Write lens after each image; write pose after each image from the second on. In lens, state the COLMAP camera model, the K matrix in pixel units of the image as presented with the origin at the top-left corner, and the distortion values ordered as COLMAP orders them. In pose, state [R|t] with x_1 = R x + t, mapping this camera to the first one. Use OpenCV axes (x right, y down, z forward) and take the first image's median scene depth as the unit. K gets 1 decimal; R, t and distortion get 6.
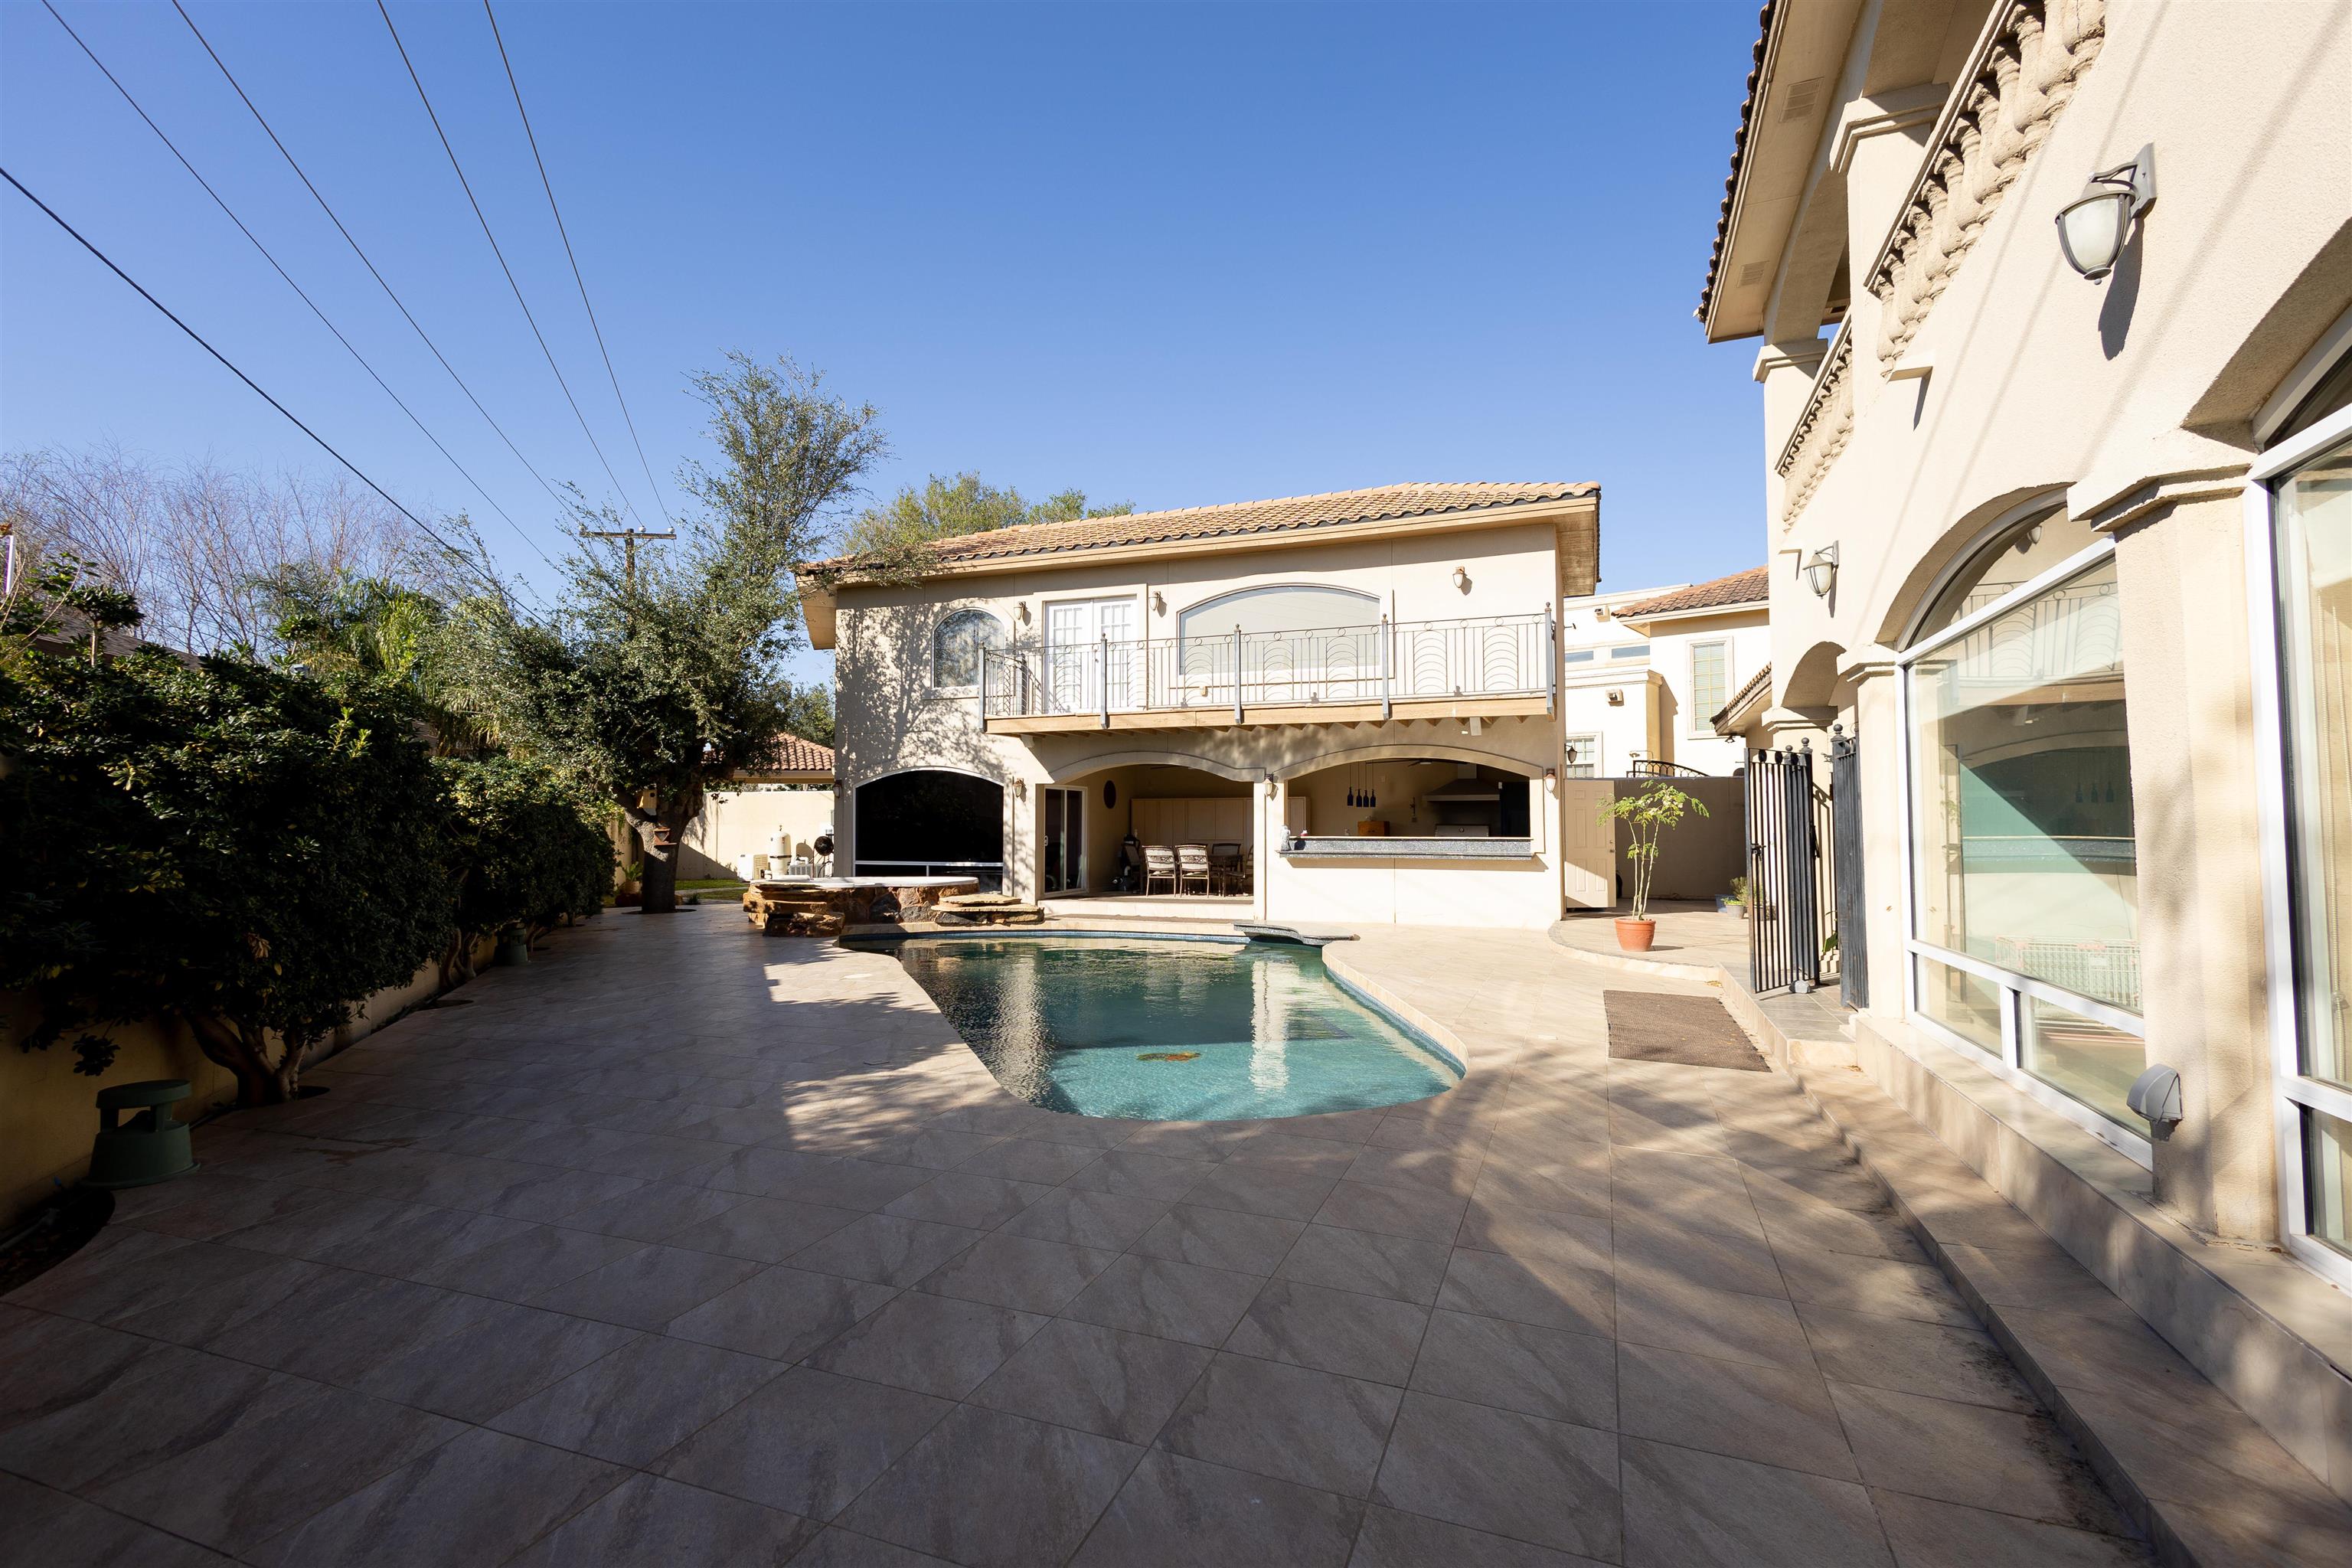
lens RADIAL K [[1082.3, 0, 1173.3], [0, 1082.3, 781.1], [0, 0, 1]] dist [0.017360, -0.003764]
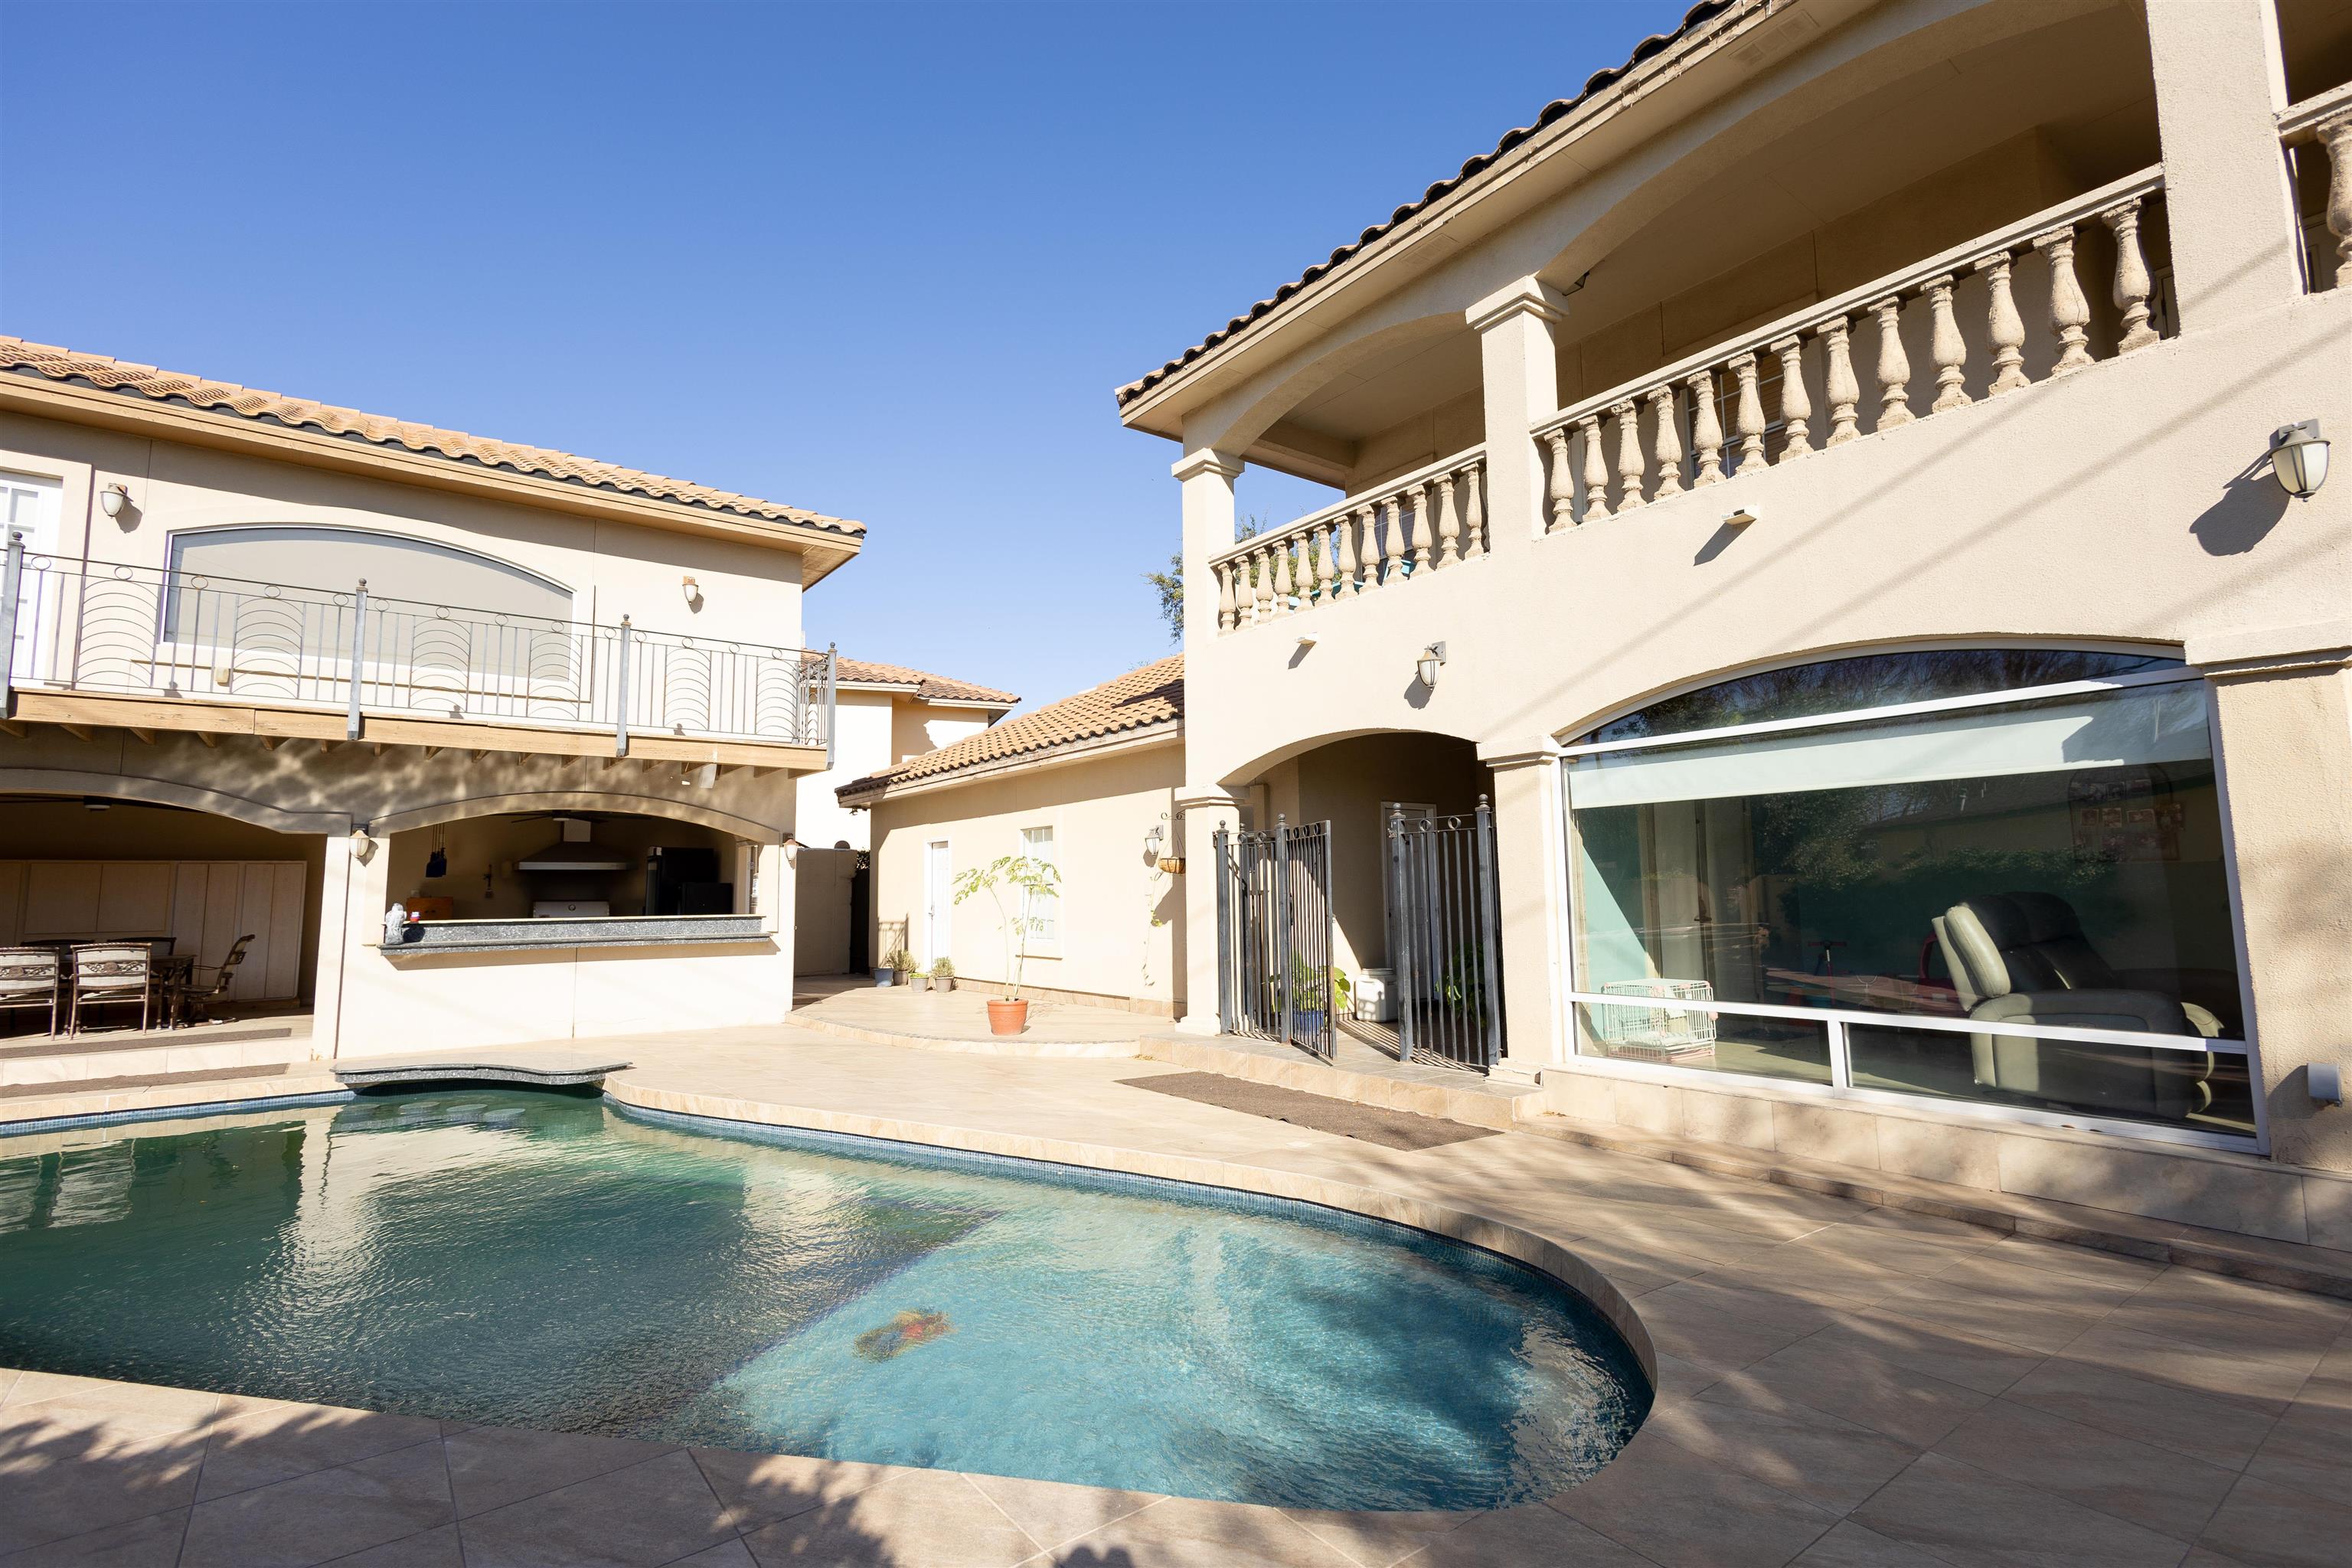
lens RADIAL K [[1061.4, 0, 1161.9], [0, 1061.4, 782.7], [0, 0, 1]] dist [0.020014, -0.006326]
pose [[0.535144, 0.081949, 0.840777, -0.185390], [-0.024402, 0.996368, -0.081583, 0.009281], [-0.844408, 0.023142, 0.535200, 0.262264]]
